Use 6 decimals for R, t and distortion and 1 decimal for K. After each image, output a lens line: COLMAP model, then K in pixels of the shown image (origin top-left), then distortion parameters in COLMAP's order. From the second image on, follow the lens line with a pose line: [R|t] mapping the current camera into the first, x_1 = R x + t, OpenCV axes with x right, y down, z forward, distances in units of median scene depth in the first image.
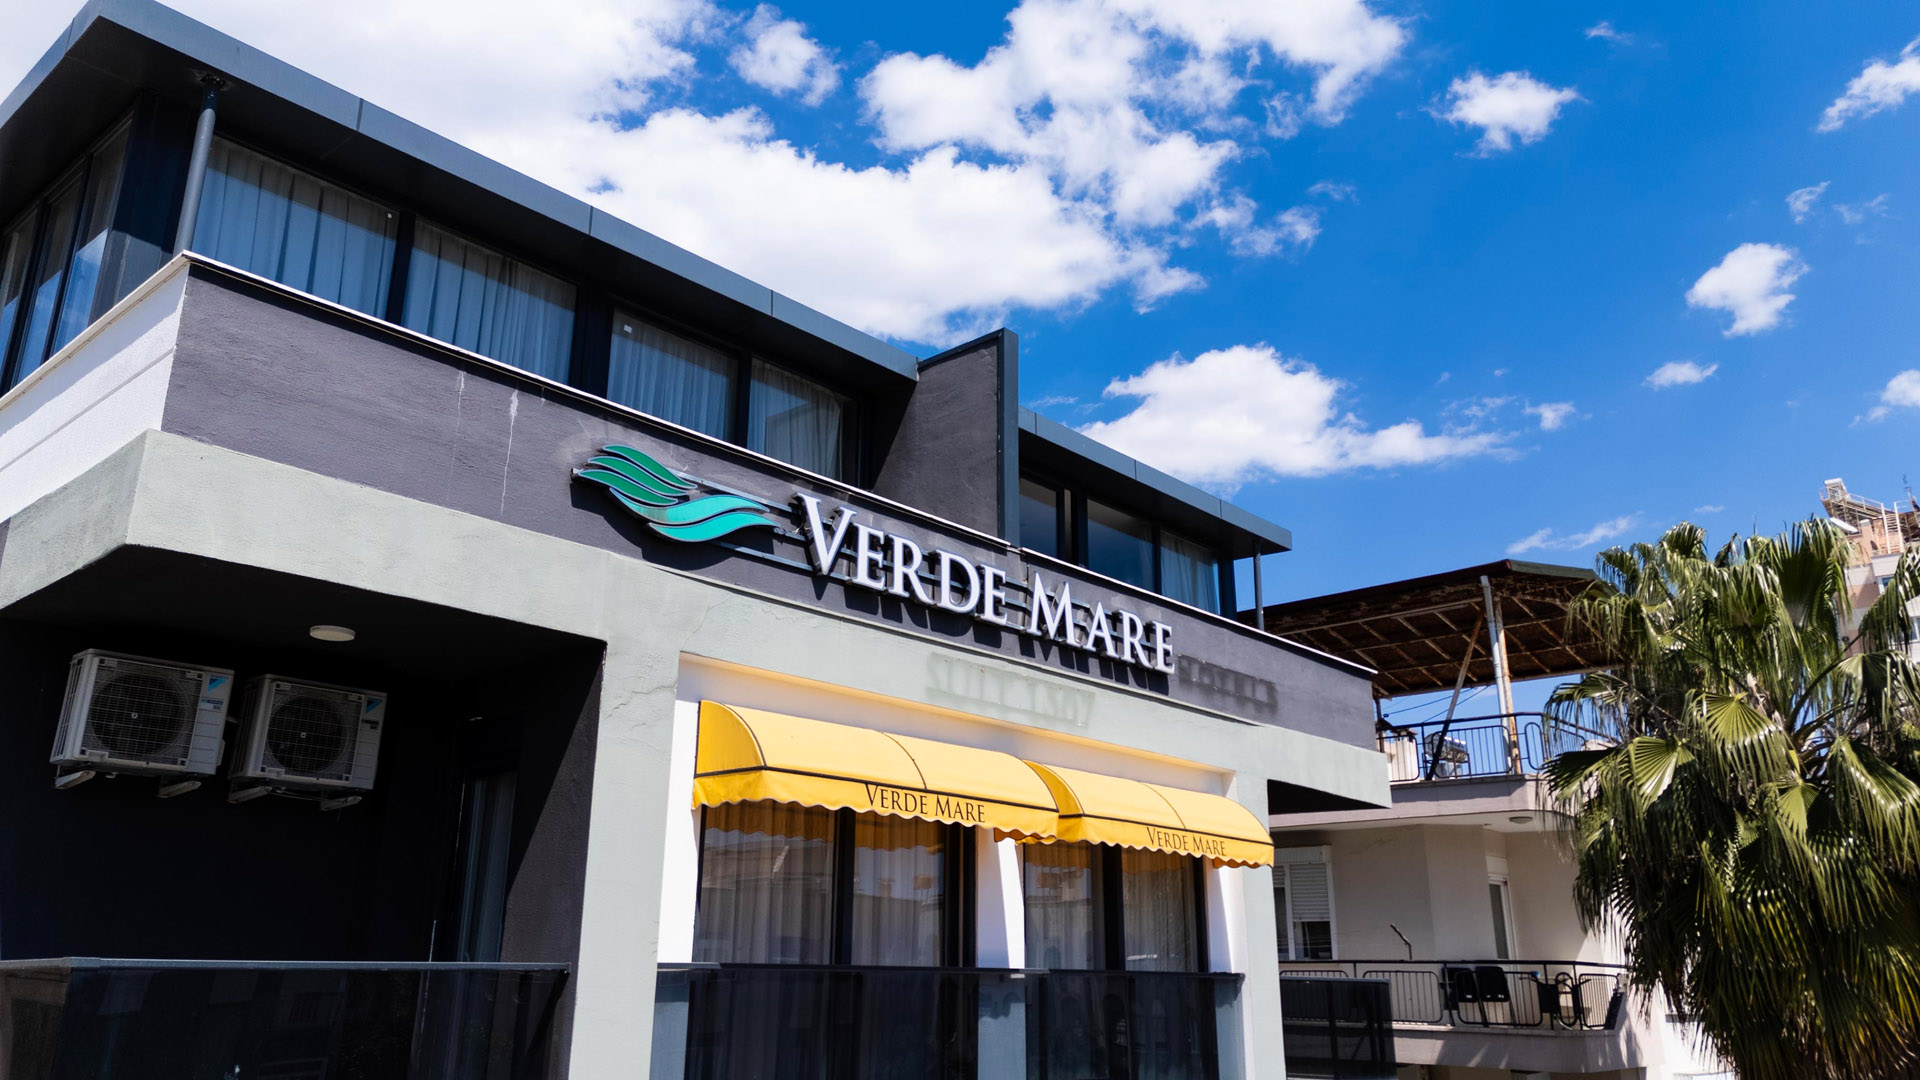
lens RADIAL K [[1422.8, 0, 964.7], [0, 1422.8, 554.1], [0, 0, 1]] dist [0.080070, -0.056426]
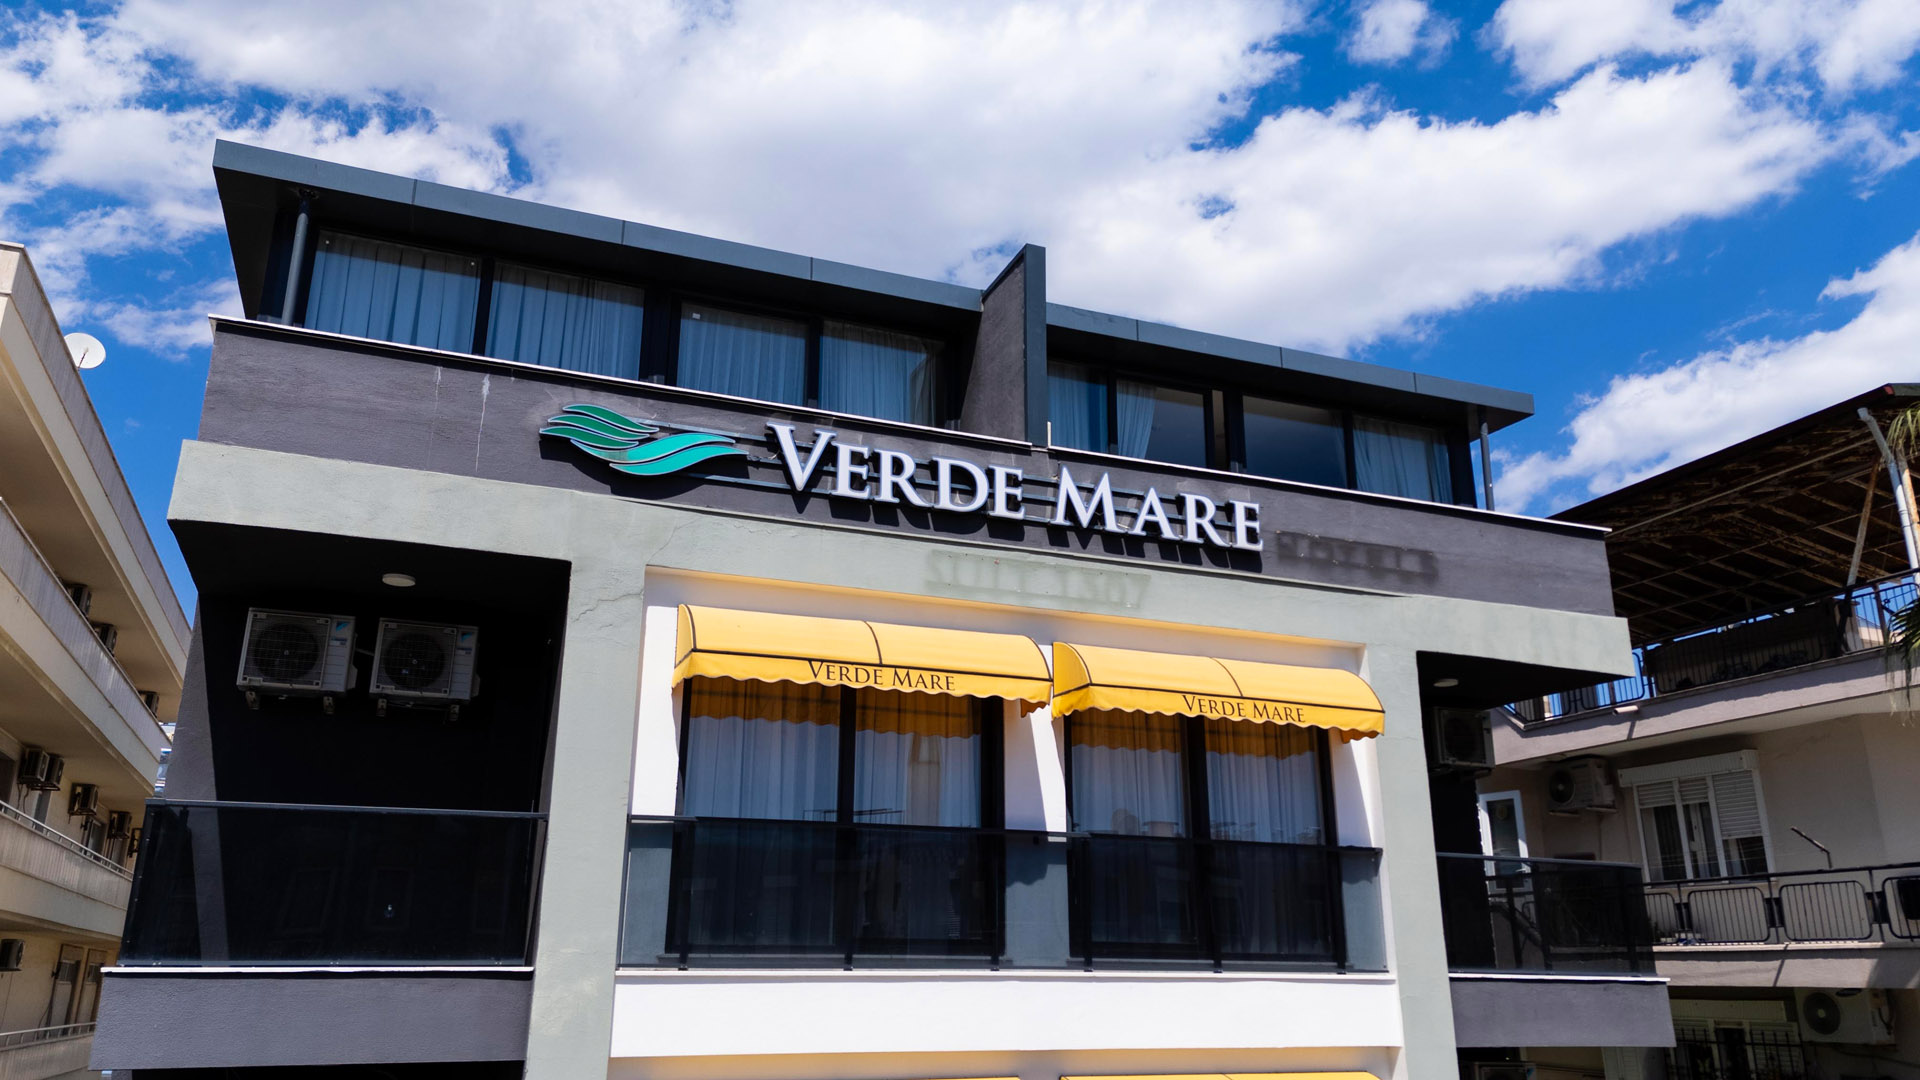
lens RADIAL K [[1422.8, 0, 992.4], [0, 1422.8, 565.8], [0, 0, 1]] dist [0.080070, -0.056426]
pose [[0.893116, -0.128001, -0.431231, 0.329132], [0.129966, 0.991202, -0.025046, 0.076971], [0.430643, -0.033676, 0.901894, 0.017666]]
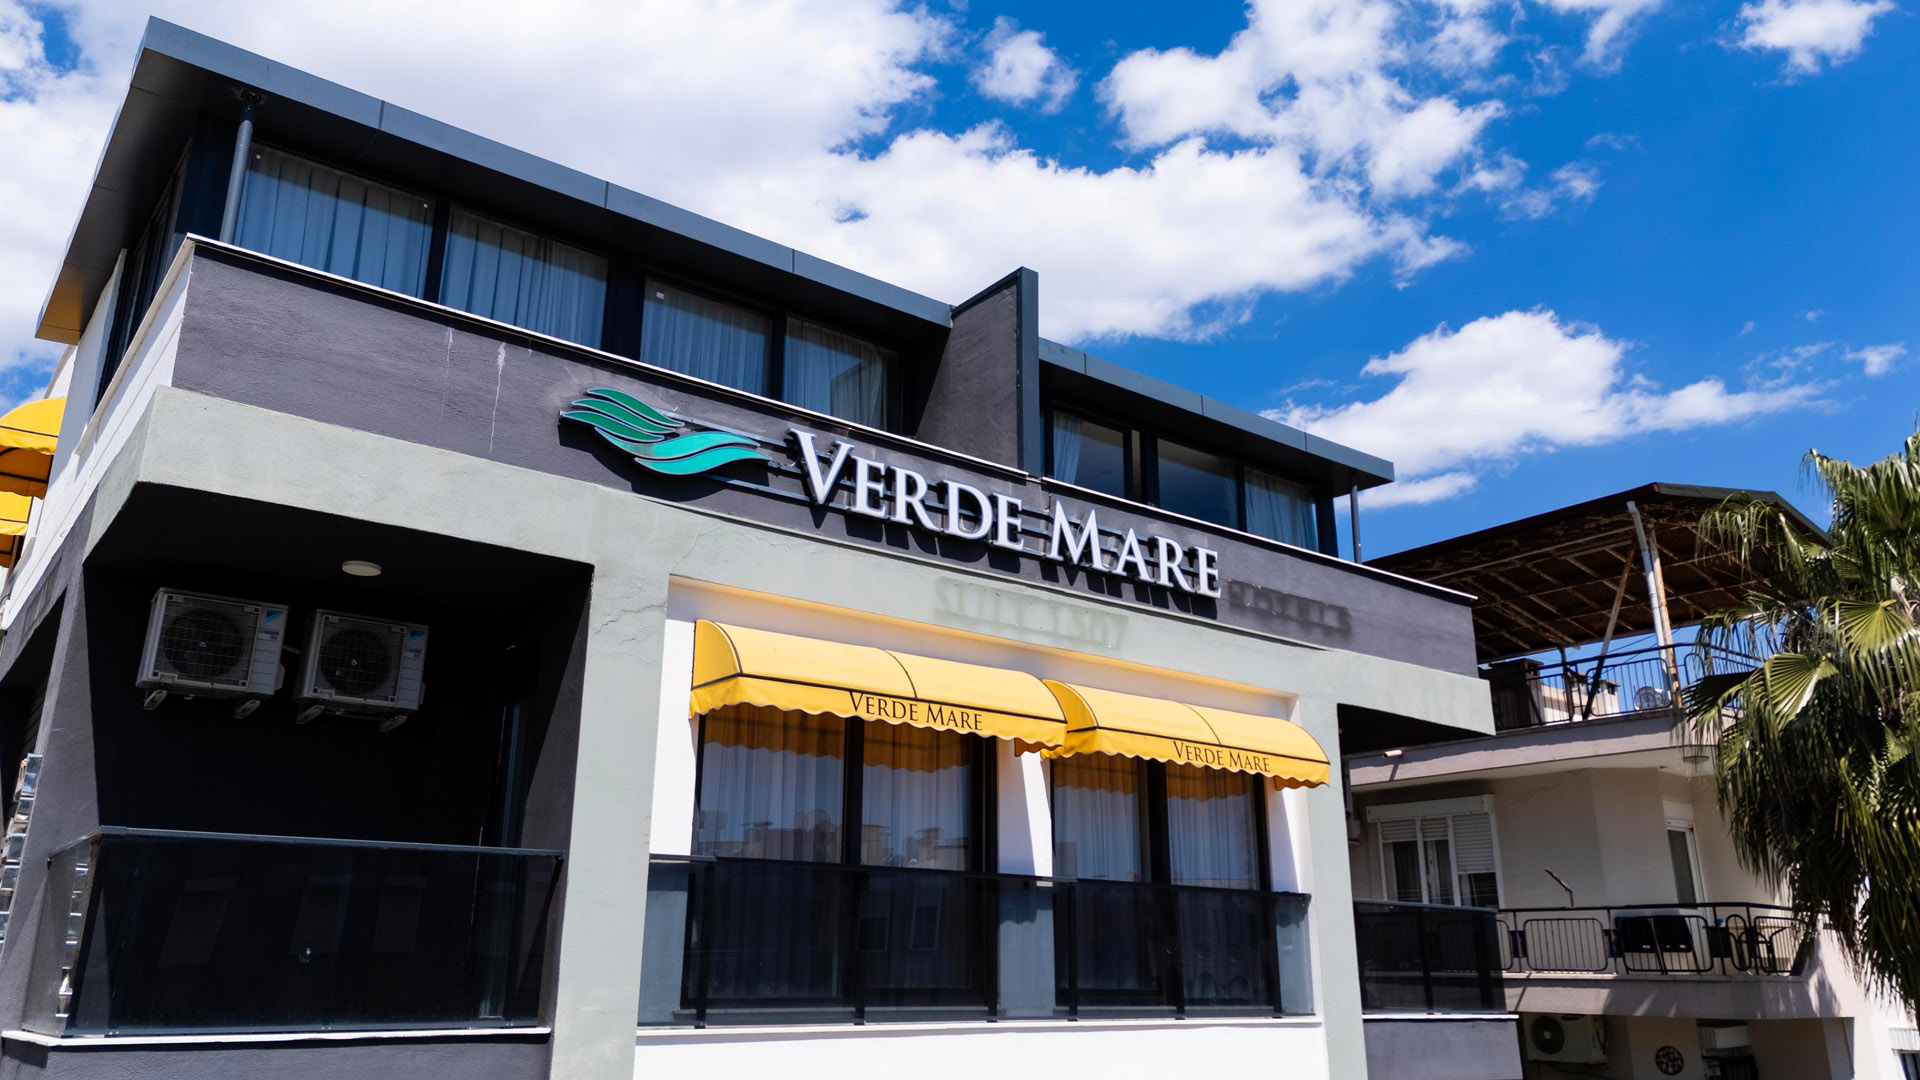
lens RADIAL K [[1422.8, 0, 976.0], [0, 1422.8, 558.2], [0, 0, 1]] dist [0.080070, -0.056426]
pose [[0.982968, -0.053642, -0.175773, 0.126189], [0.053778, 0.998545, -0.003994, 0.040985], [0.175731, -0.005527, 0.984423, -0.021104]]
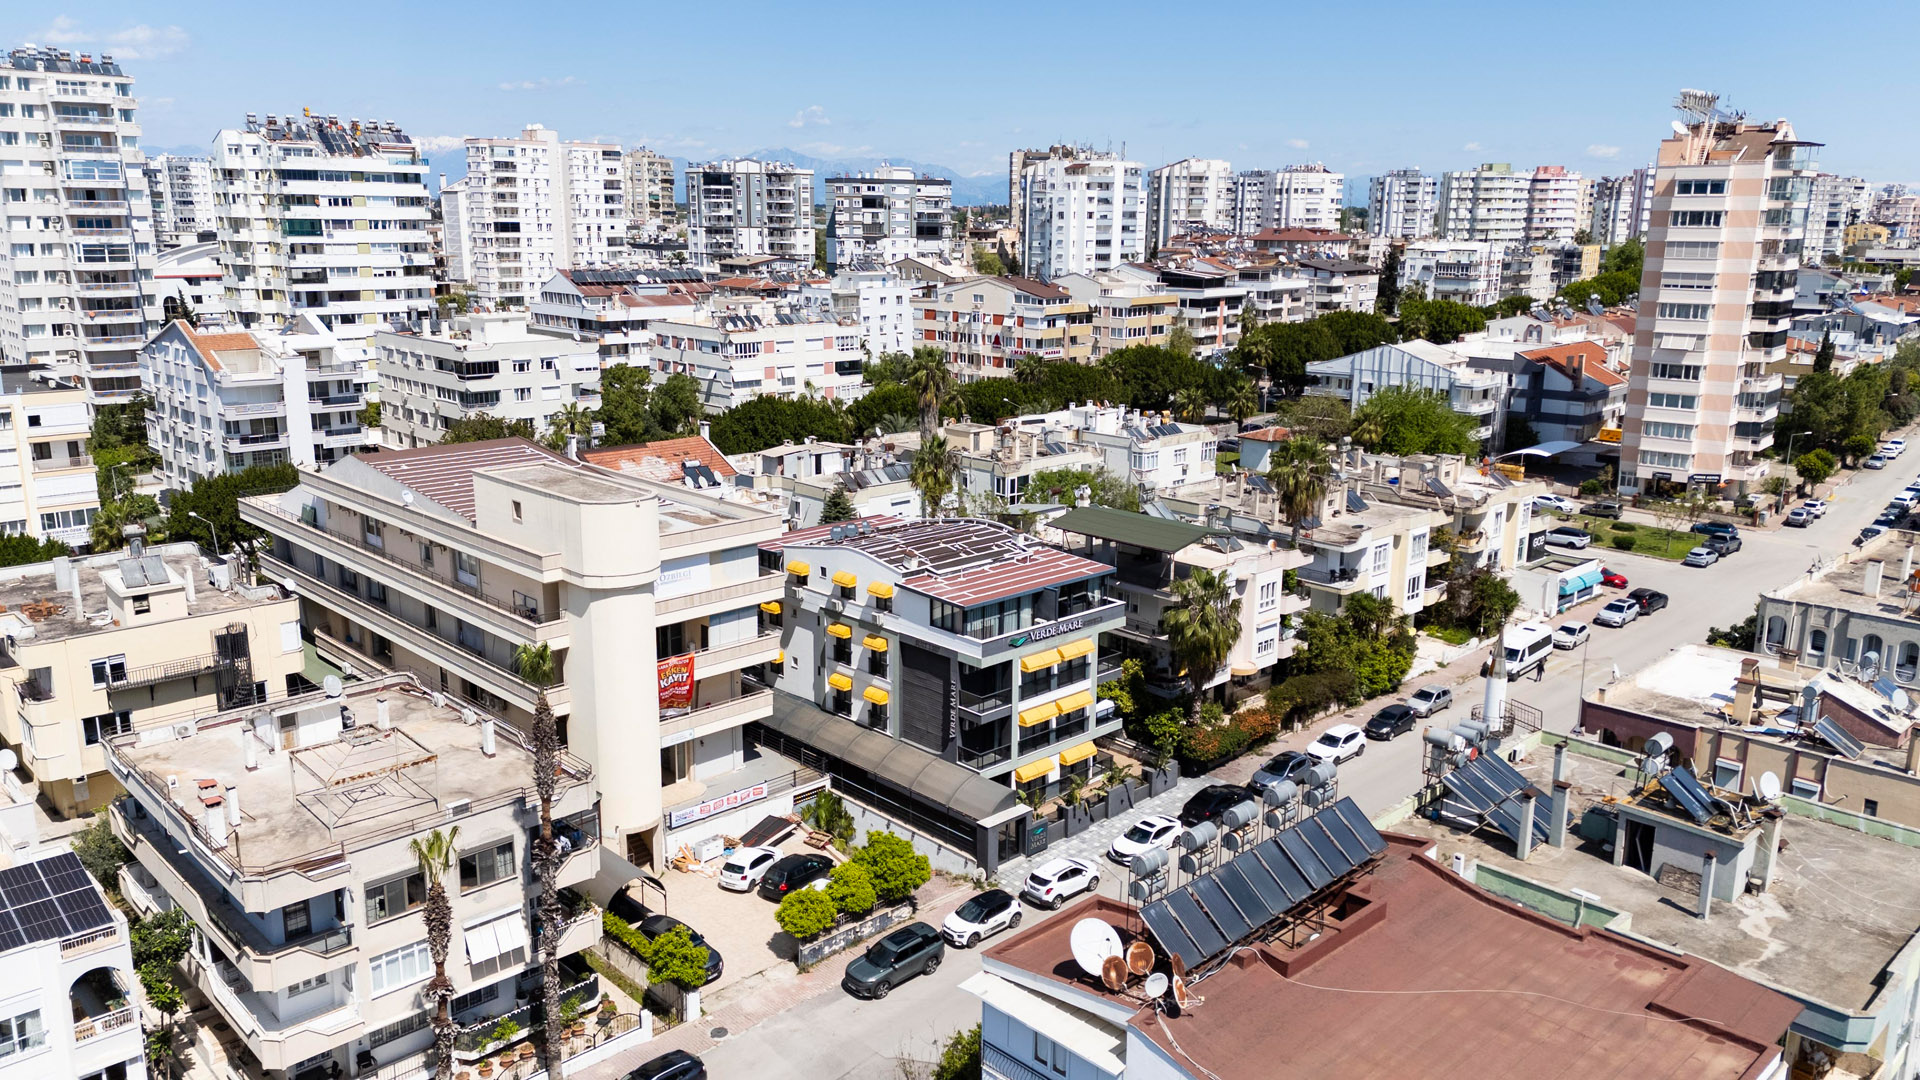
lens RADIAL K [[1422.8, 0, 924.0], [0, 1422.8, 575.8], [0, 0, 1]] dist [0.080070, -0.056426]
pose [[0.993631, 0.027043, -0.109388, 0.109300], [0.034570, 0.850799, 0.524352, -2.981993], [0.107248, -0.524794, 0.844446, -3.761314]]
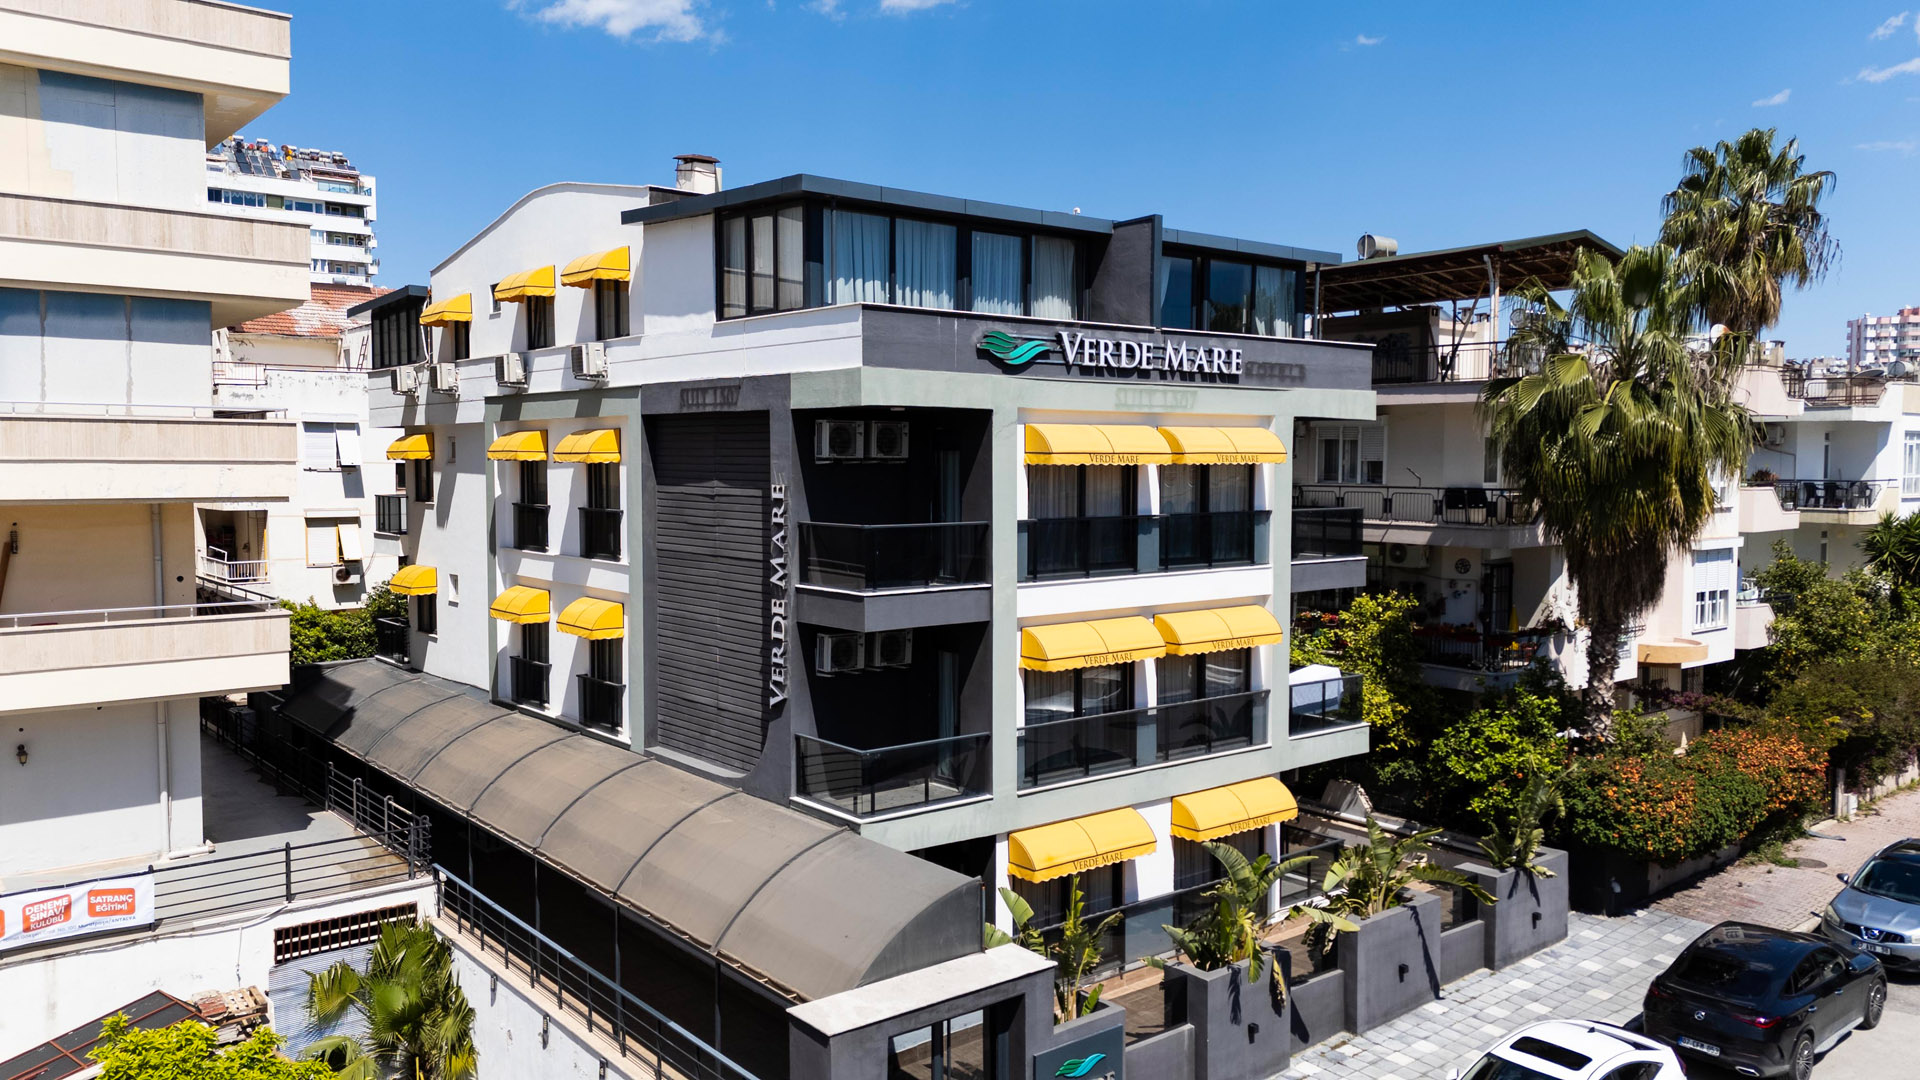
lens RADIAL K [[1422.8, 0, 945.4], [0, 1422.8, 551.3], [0, 0, 1]] dist [0.080070, -0.056426]
pose [[0.983570, 0.011692, -0.180145, 0.082050], [0.053296, 0.934613, 0.351650, -0.343720], [0.172478, -0.355473, 0.918635, -0.856289]]
